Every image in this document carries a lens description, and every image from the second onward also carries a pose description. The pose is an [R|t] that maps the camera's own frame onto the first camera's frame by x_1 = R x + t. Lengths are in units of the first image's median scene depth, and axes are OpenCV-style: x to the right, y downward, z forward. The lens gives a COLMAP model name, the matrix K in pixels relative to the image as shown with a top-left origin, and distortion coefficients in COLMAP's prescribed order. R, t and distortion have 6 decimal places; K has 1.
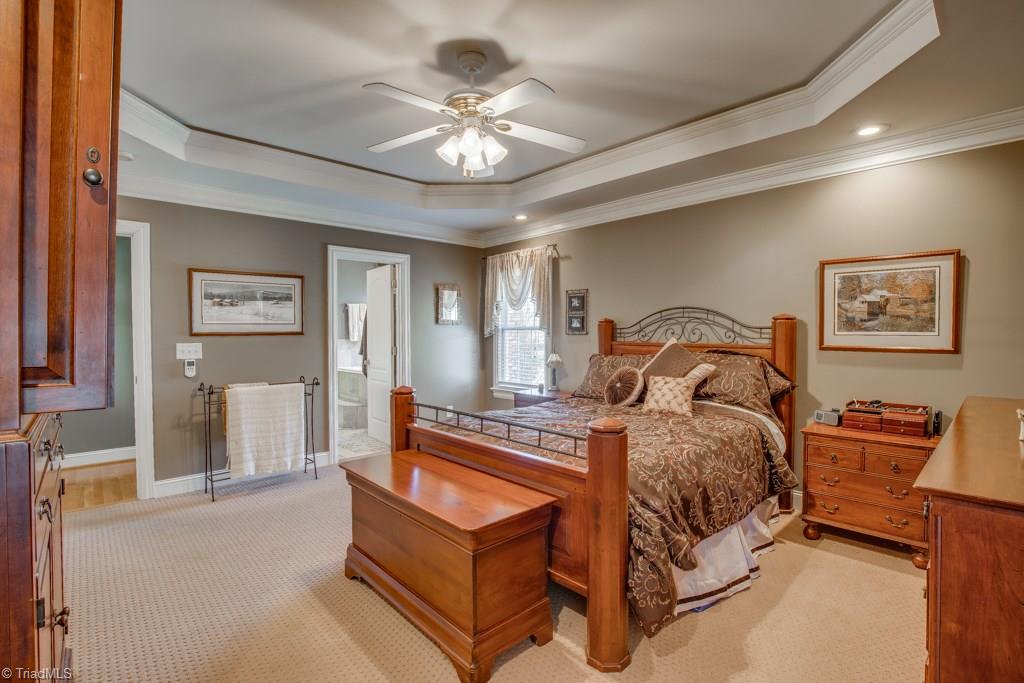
lens RADIAL K [[468.1, 0, 517.2], [0, 468.1, 336.9], [0, 0, 1]] dist [-0.027942, 0.004353]
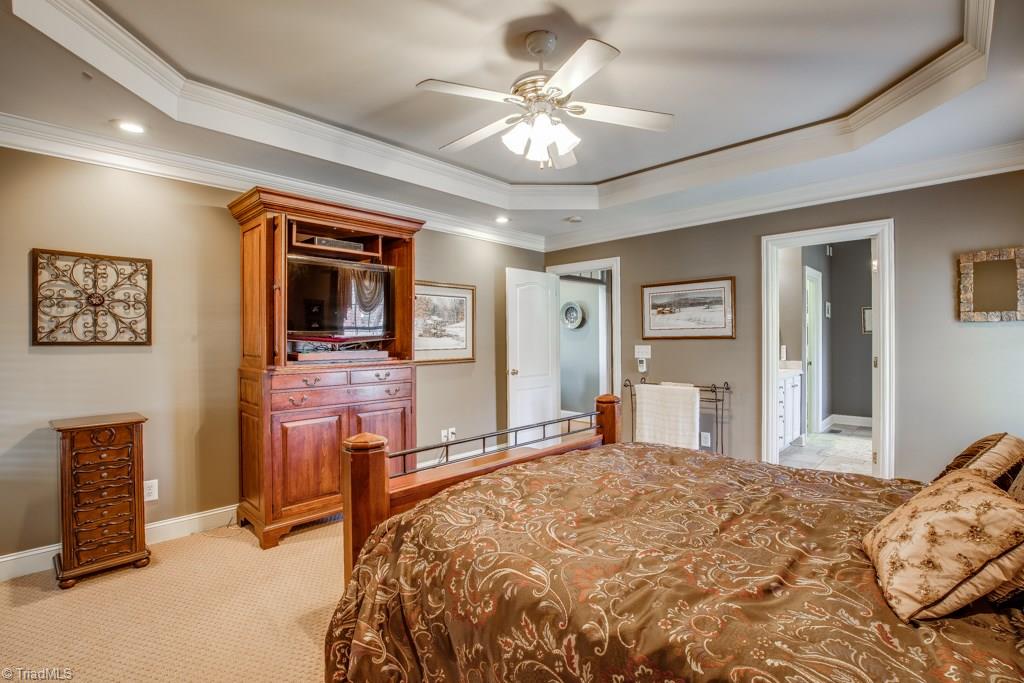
lens RADIAL K [[468.1, 0, 517.1], [0, 468.1, 338.0], [0, 0, 1]] dist [-0.027942, 0.004353]
pose [[0.043825, 0.003569, -0.999033, 0.522613], [-0.004083, 0.999986, 0.003394, -0.008760], [0.999031, 0.003931, 0.043839, 0.587636]]
